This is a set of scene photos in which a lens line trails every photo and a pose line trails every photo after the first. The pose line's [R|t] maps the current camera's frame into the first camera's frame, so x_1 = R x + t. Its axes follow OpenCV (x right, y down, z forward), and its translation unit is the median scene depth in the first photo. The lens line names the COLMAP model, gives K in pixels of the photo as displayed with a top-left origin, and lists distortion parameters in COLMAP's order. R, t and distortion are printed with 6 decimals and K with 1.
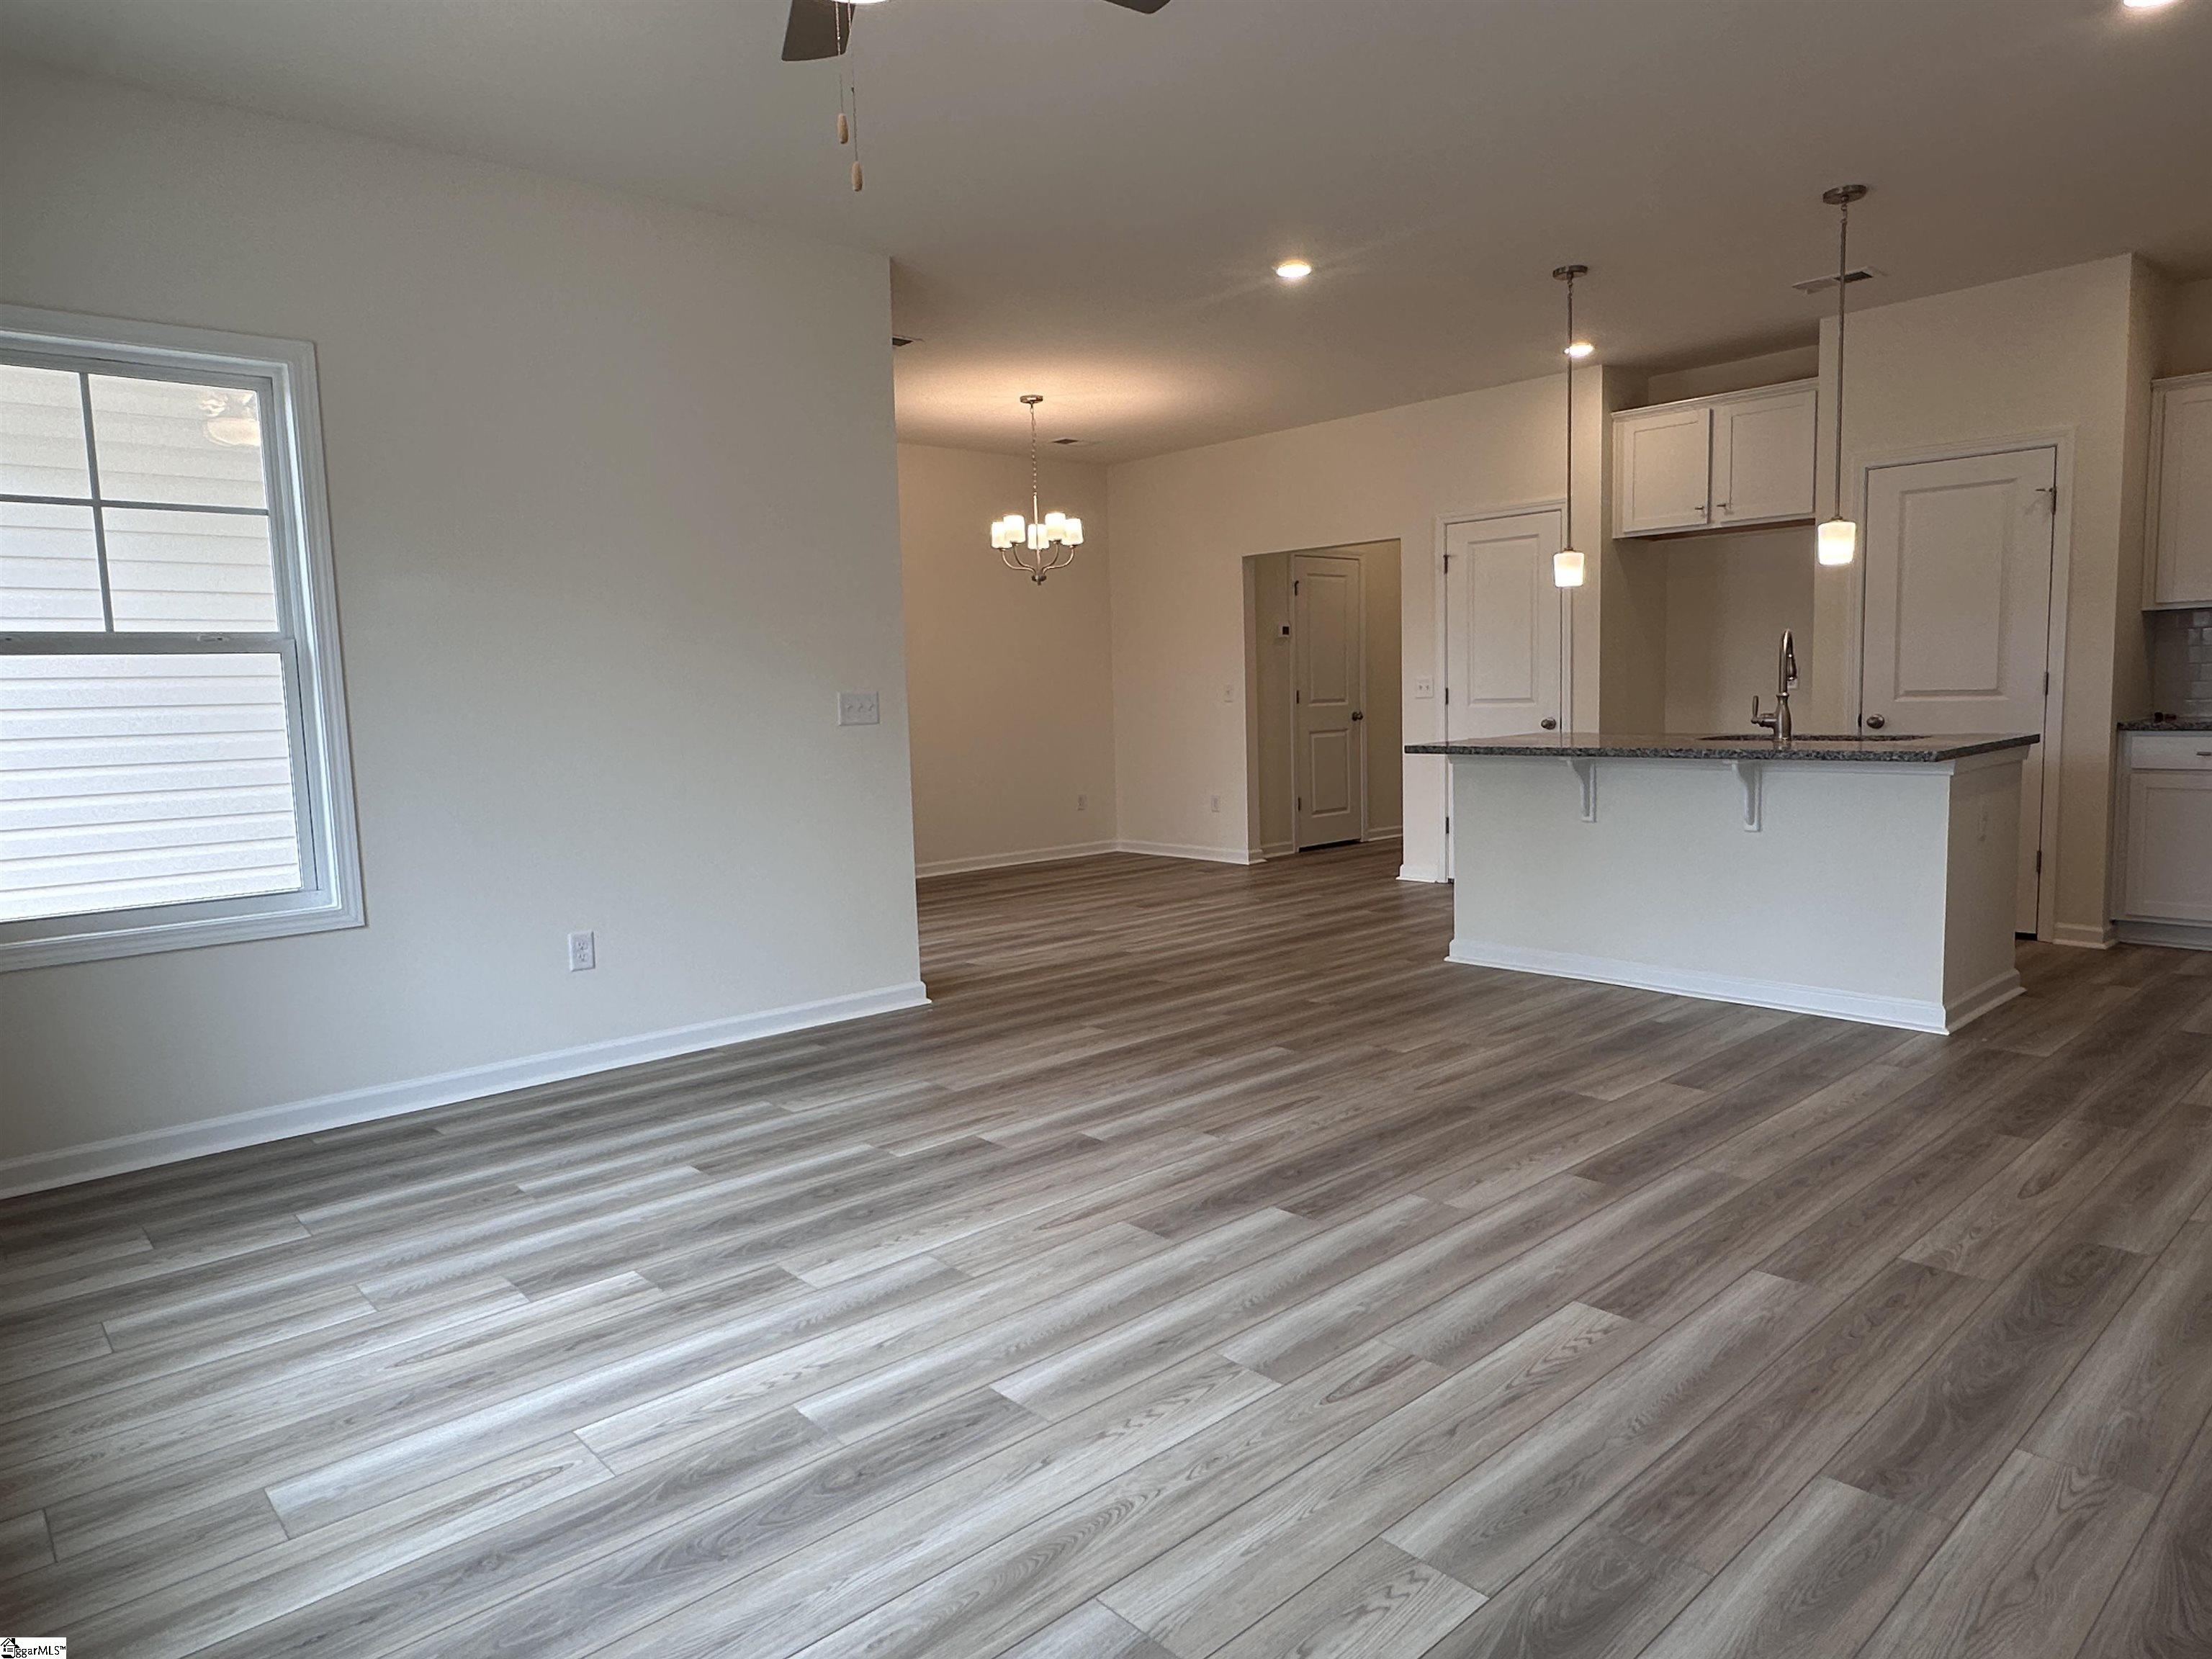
lens RADIAL K [[1371.0, 0, 1102.3], [0, 1371.0, 826.5], [0, 0, 1]] dist [0.000625, -0.001514]
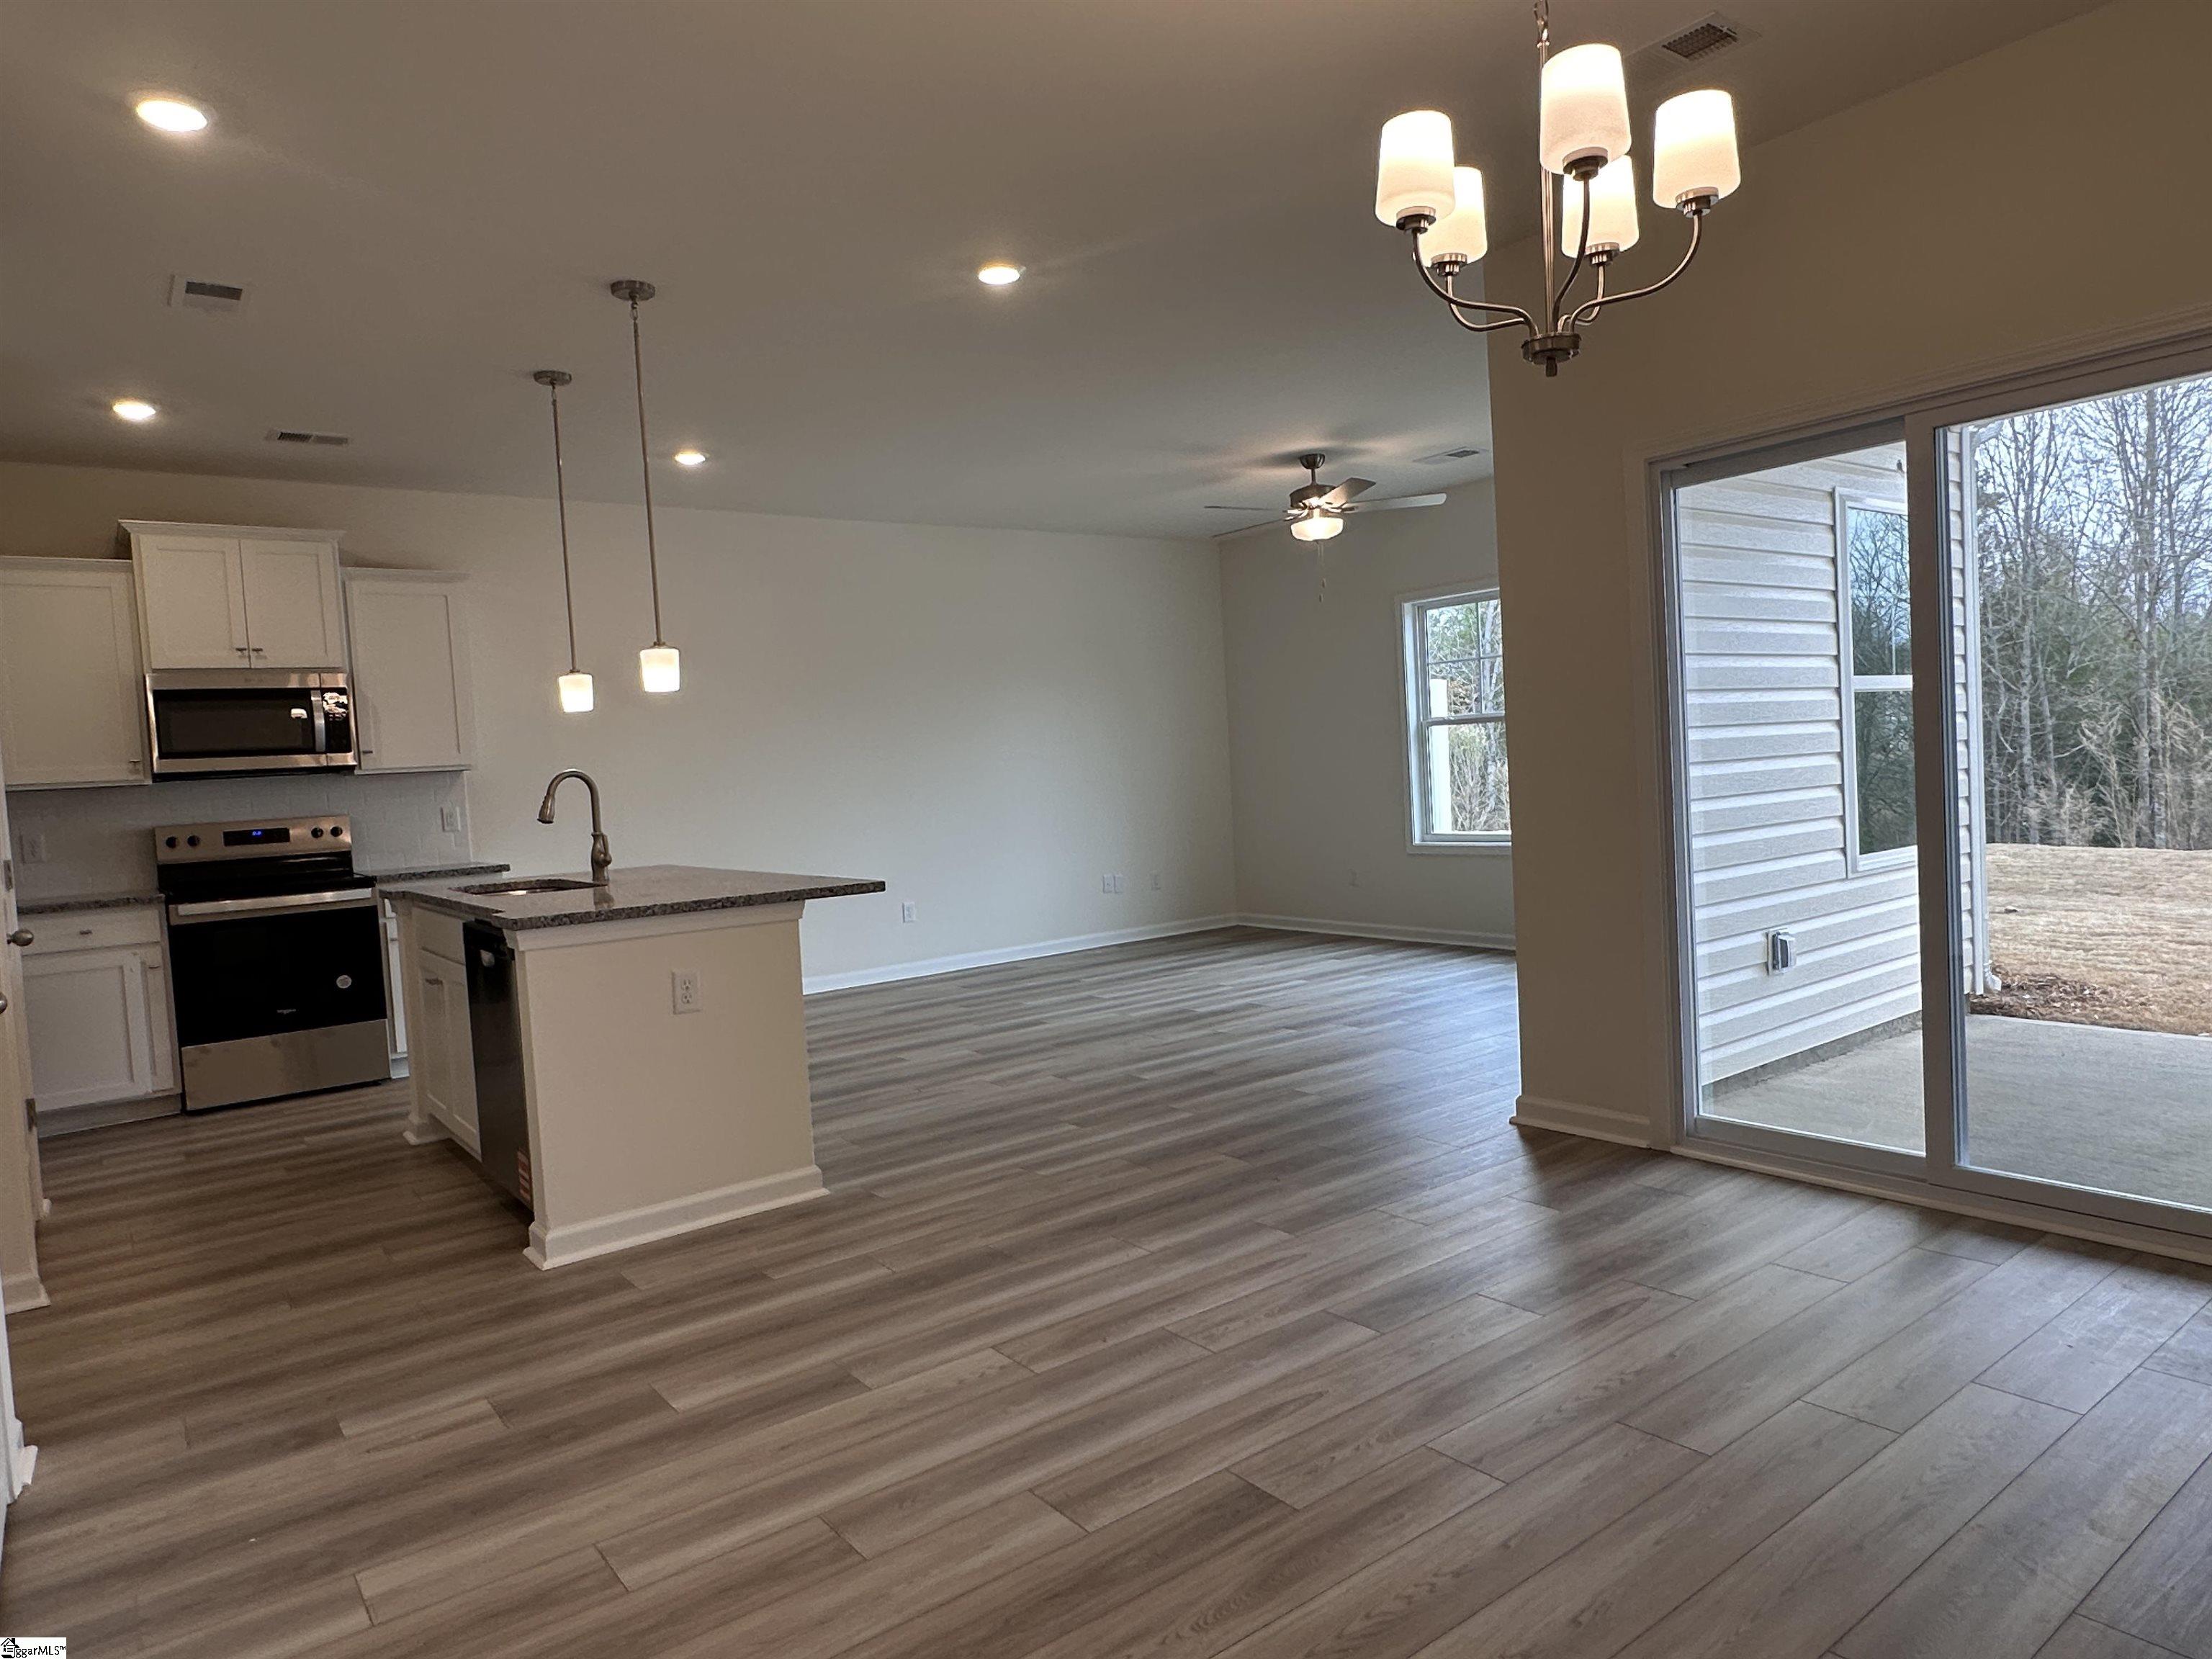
lens RADIAL K [[1371.0, 0, 1102.3], [0, 1371.0, 826.5], [0, 0, 1]] dist [0.000625, -0.001514]
pose [[-0.992453, 0.081628, 0.091504, 0.049016], [0.094203, 0.985258, 0.142803, -0.286474], [-0.078498, 0.150345, -0.985512, 2.670531]]
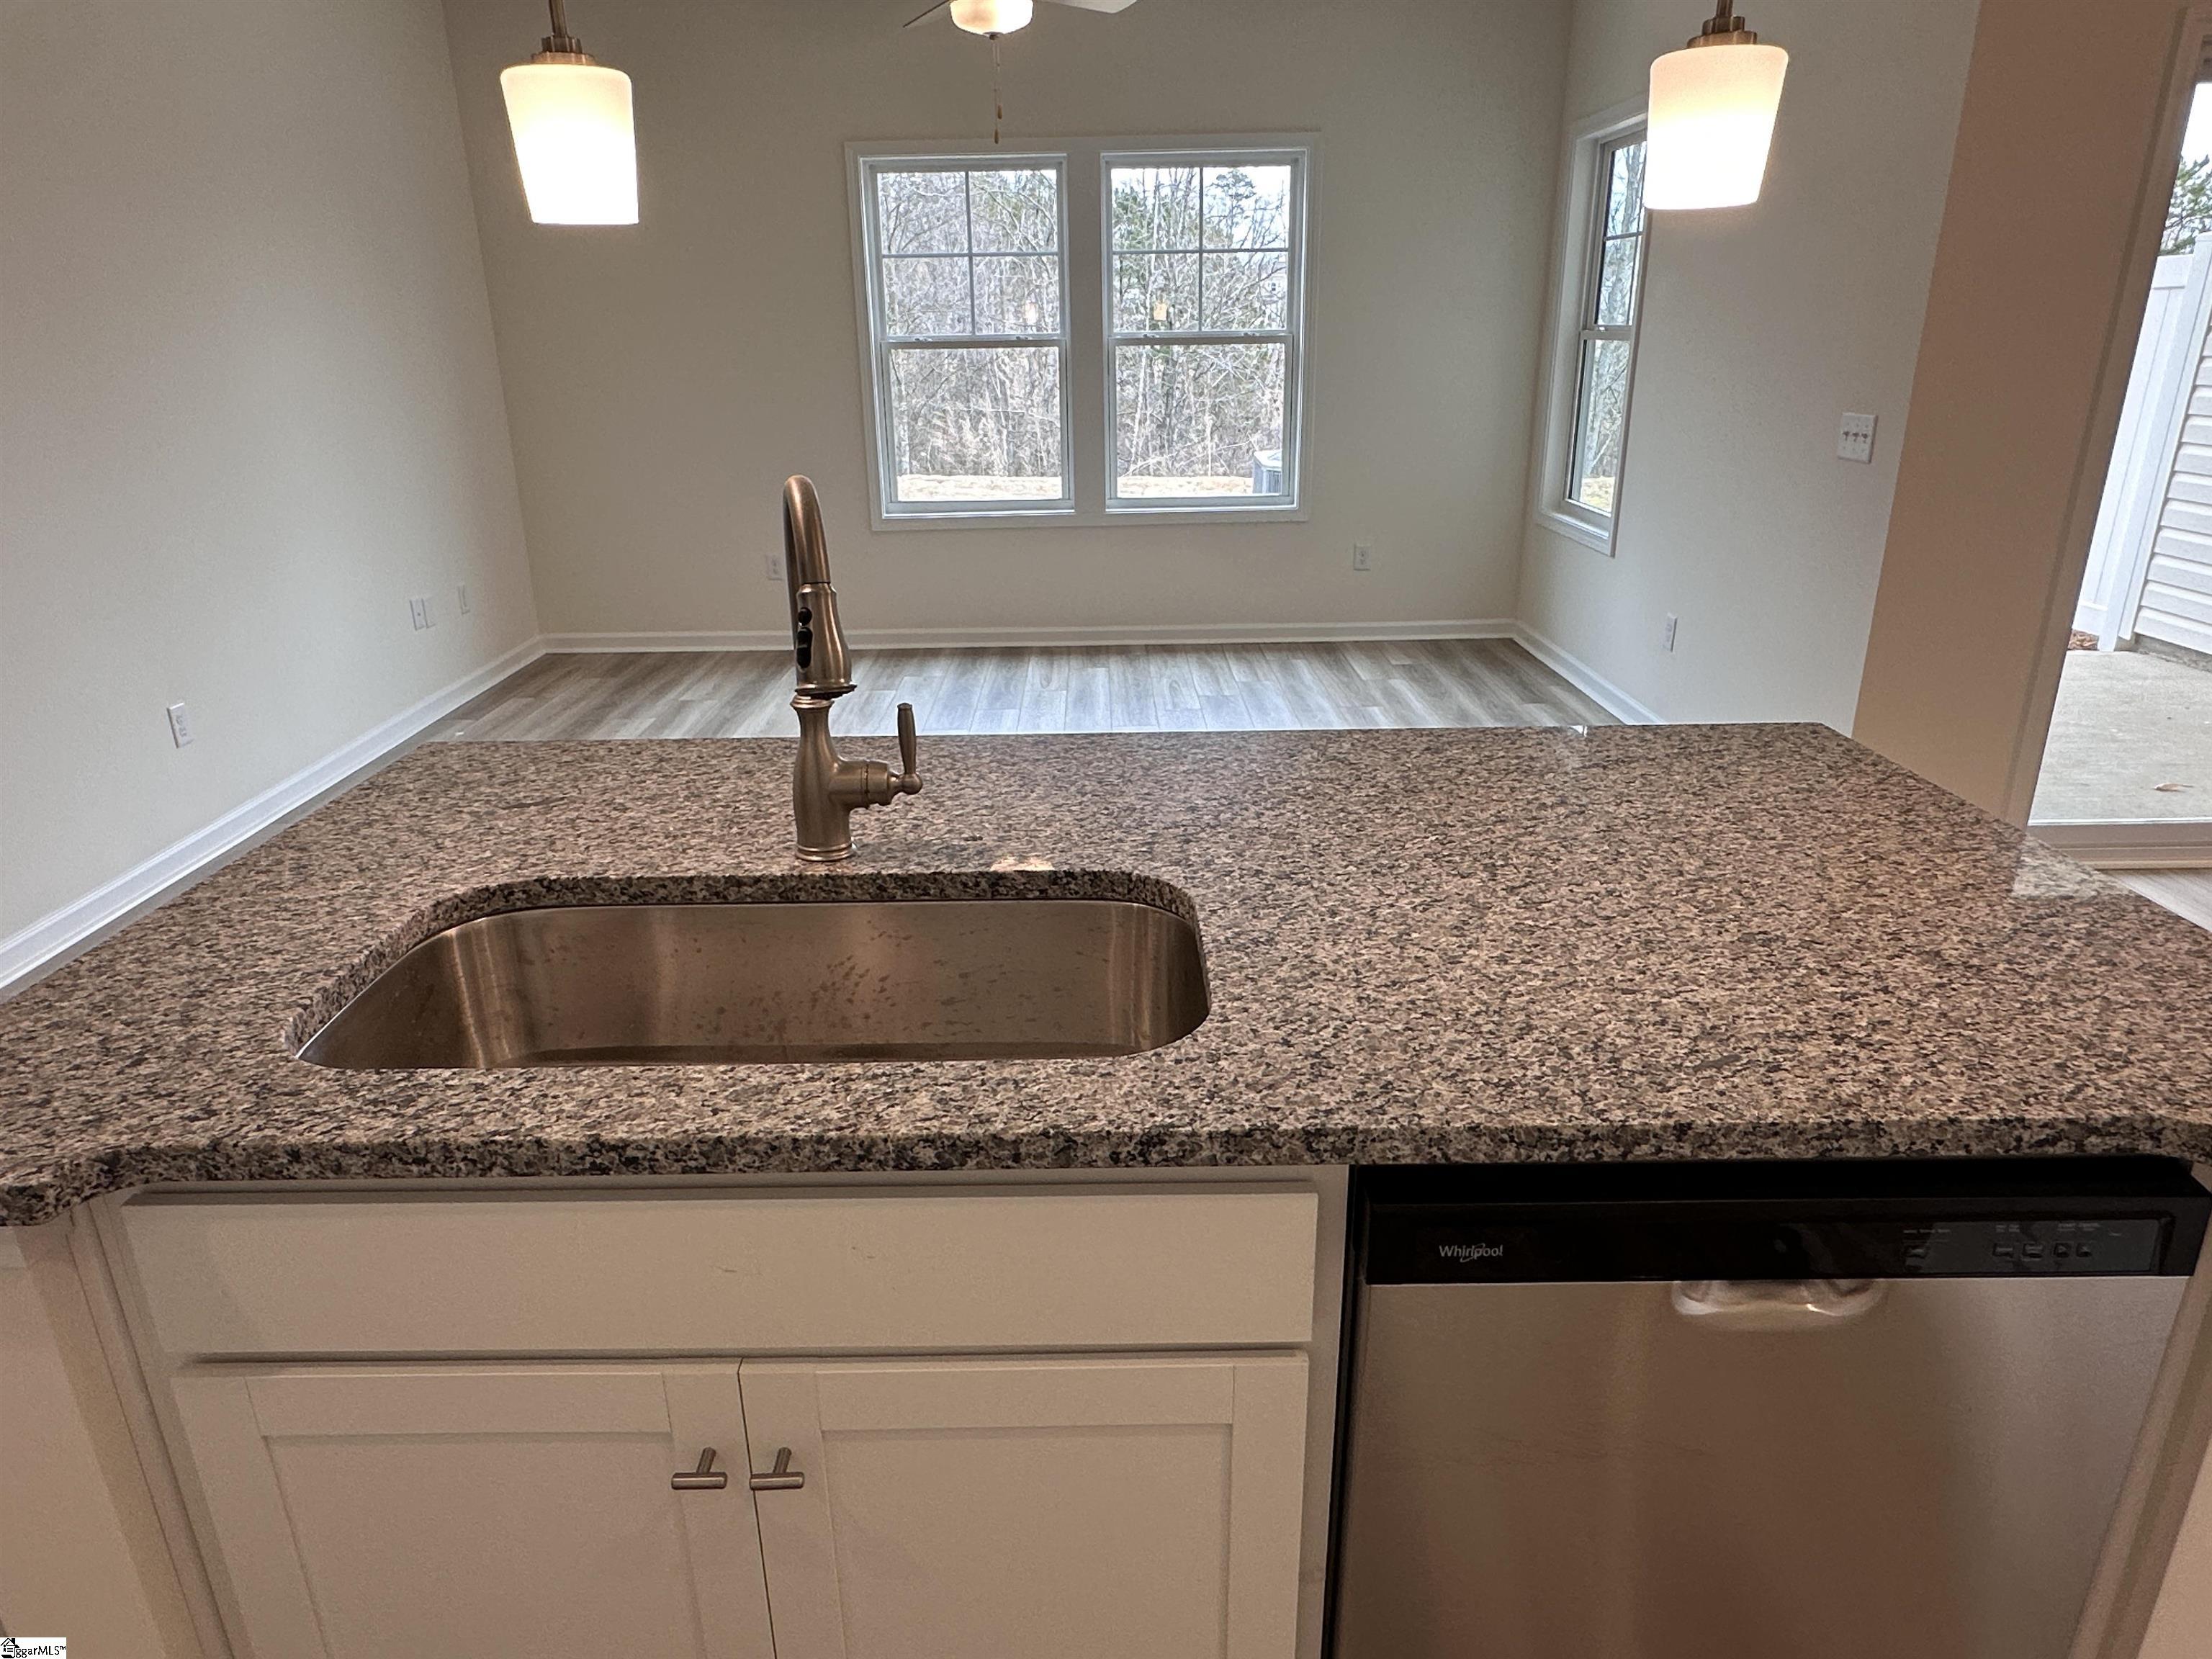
lens RADIAL K [[1401.0, 0, 1101.8], [0, 1401.0, 837.3], [0, 0, 1]] dist [-0.001901, -0.001539]
pose [[-0.664540, 0.295122, -0.686506, 0.907877], [-0.040347, 0.903195, 0.427330, -0.271968], [0.746163, 0.311676, -0.588302, 1.667912]]
